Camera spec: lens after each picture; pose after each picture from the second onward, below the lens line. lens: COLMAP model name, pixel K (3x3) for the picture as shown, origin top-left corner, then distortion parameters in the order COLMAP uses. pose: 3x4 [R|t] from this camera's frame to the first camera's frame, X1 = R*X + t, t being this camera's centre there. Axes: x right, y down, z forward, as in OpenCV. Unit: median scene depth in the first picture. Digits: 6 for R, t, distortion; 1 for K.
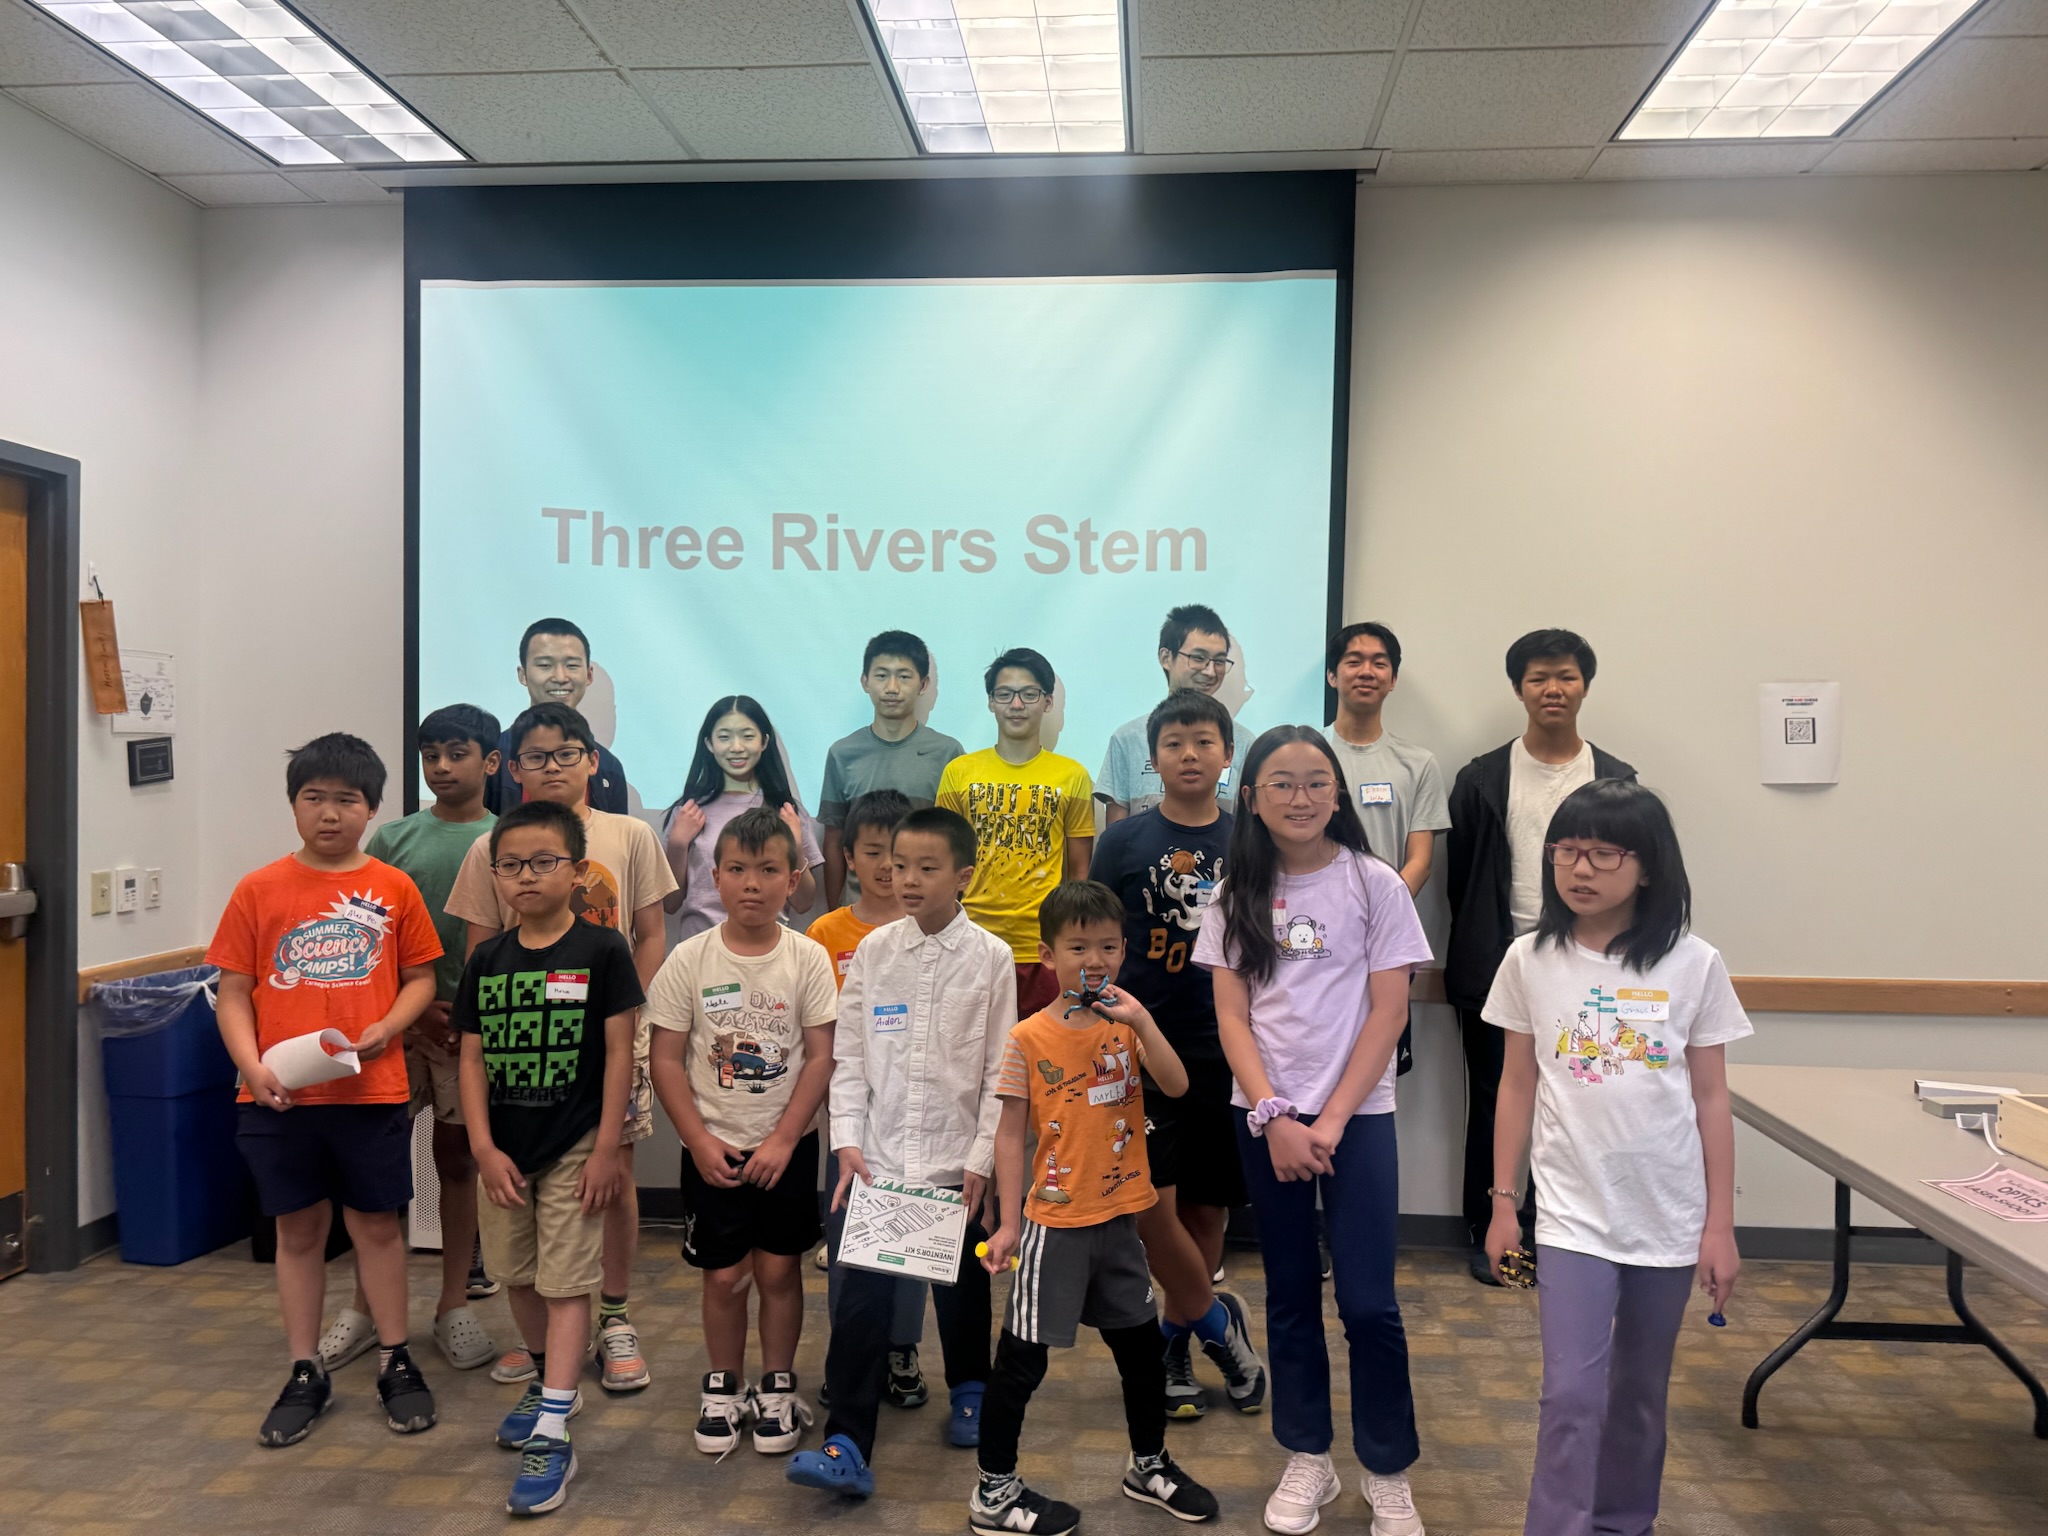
lens RADIAL K [[1520.3, 0, 1031.6], [0, 1520.3, 794.6], [0, 0, 1]] dist [0.000179, -0.001276]
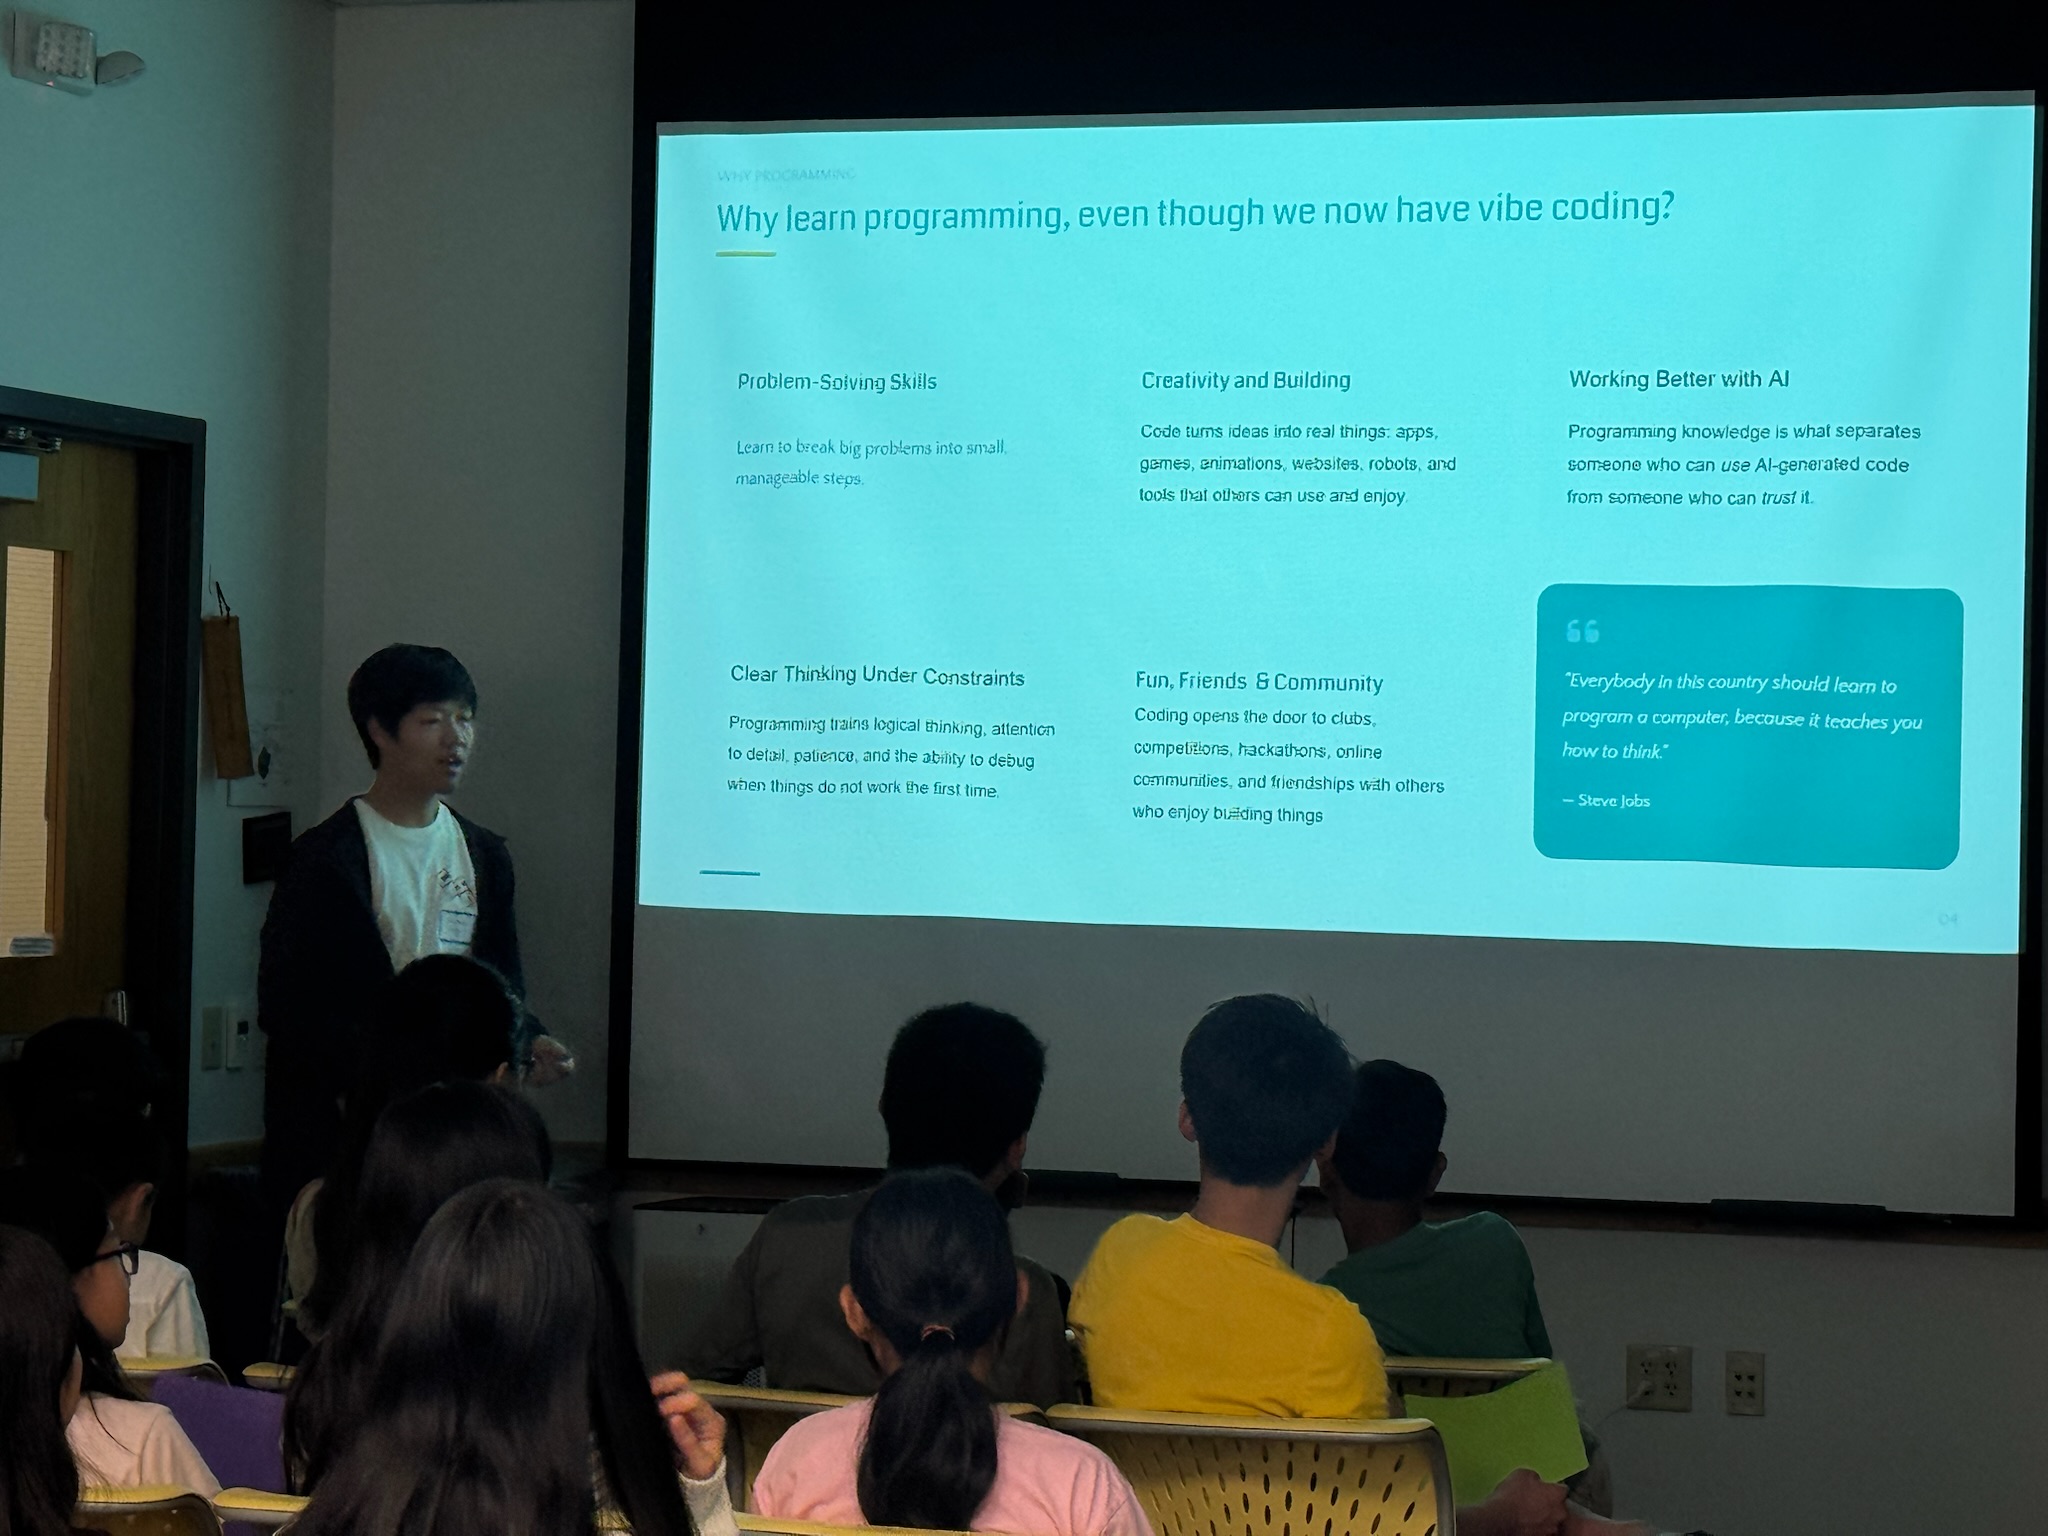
lens RADIAL K [[5510.9, 0, 1024.0], [0, 5510.9, 768.0], [0, 0, 1]] dist [0.541384, -13.235393]
pose [[0.968998, 0.002564, -0.247055, 0.368075], [-0.013558, 0.998991, -0.042807, 0.045060], [0.246696, 0.044830, 0.968055, -1.356476]]
